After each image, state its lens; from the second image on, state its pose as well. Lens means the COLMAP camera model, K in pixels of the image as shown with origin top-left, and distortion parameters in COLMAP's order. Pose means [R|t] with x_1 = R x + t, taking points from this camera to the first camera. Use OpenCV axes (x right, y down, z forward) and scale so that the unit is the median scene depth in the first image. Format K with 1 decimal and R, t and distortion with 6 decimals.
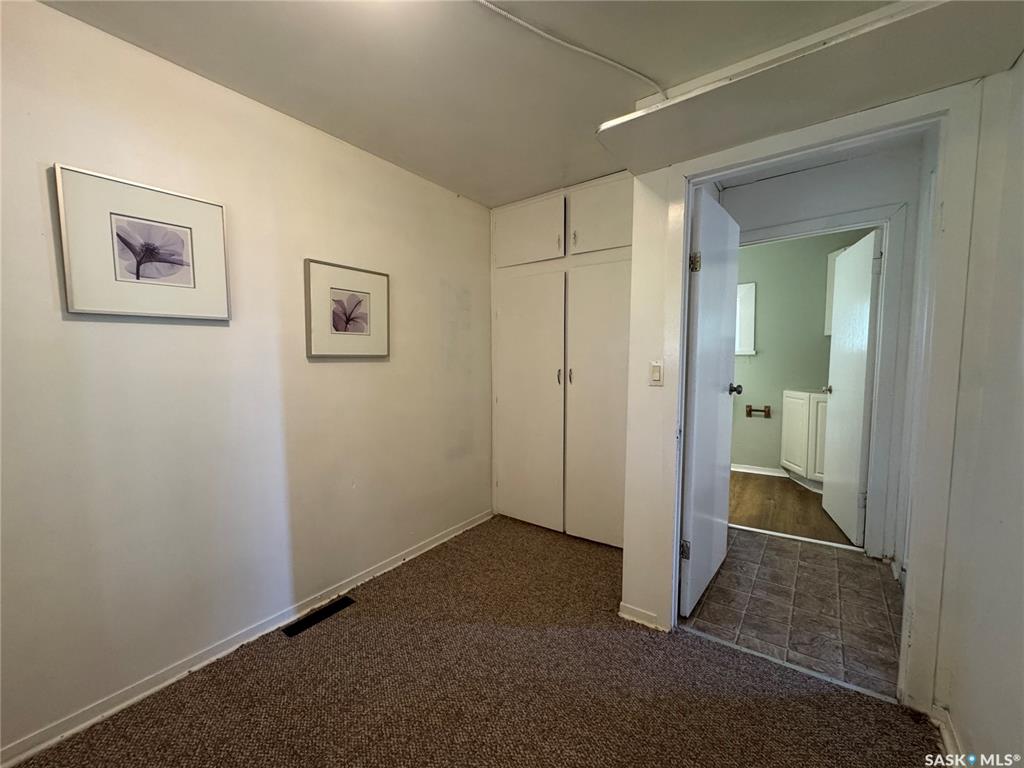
lens RADIAL K [[406.0, 0, 512.8], [0, 406.0, 383.7], [0, 0, 1]] dist [-0.001066, -0.000130]
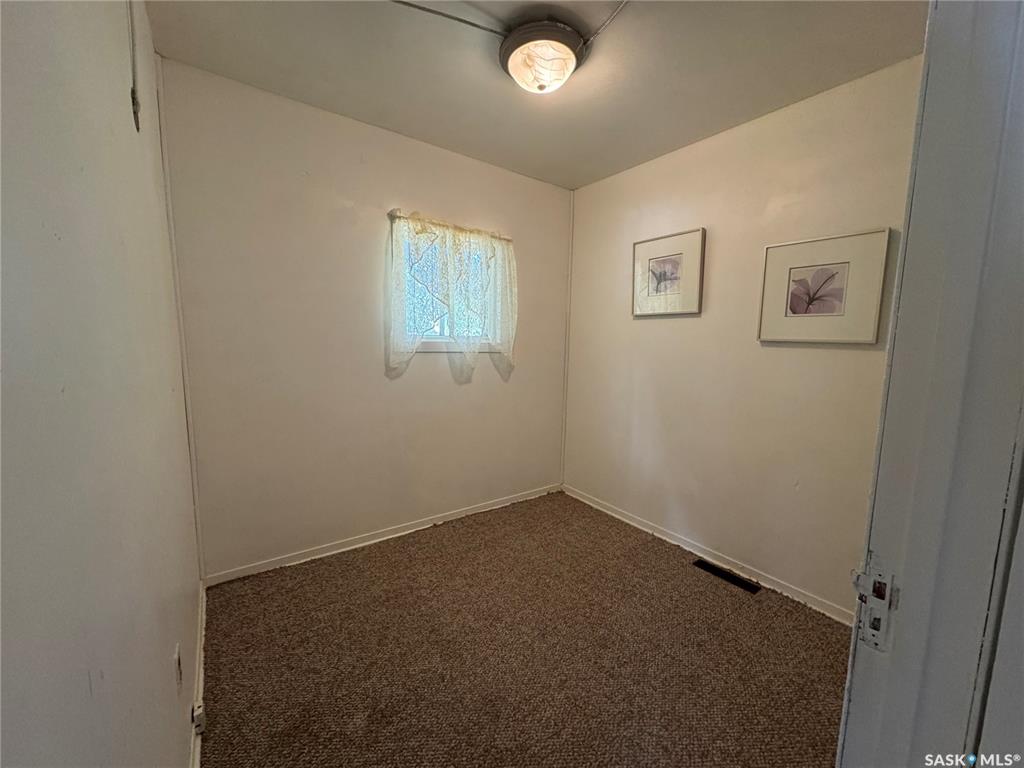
lens RADIAL K [[406.0, 0, 513.6], [0, 406.0, 387.2], [0, 0, 1]] dist [-0.001066, -0.000130]
pose [[-0.312095, 0.117448, -0.942763, 0.751048], [-0.080343, 0.985512, 0.149370, -0.058713], [0.946648, 0.122362, -0.298137, 0.786346]]
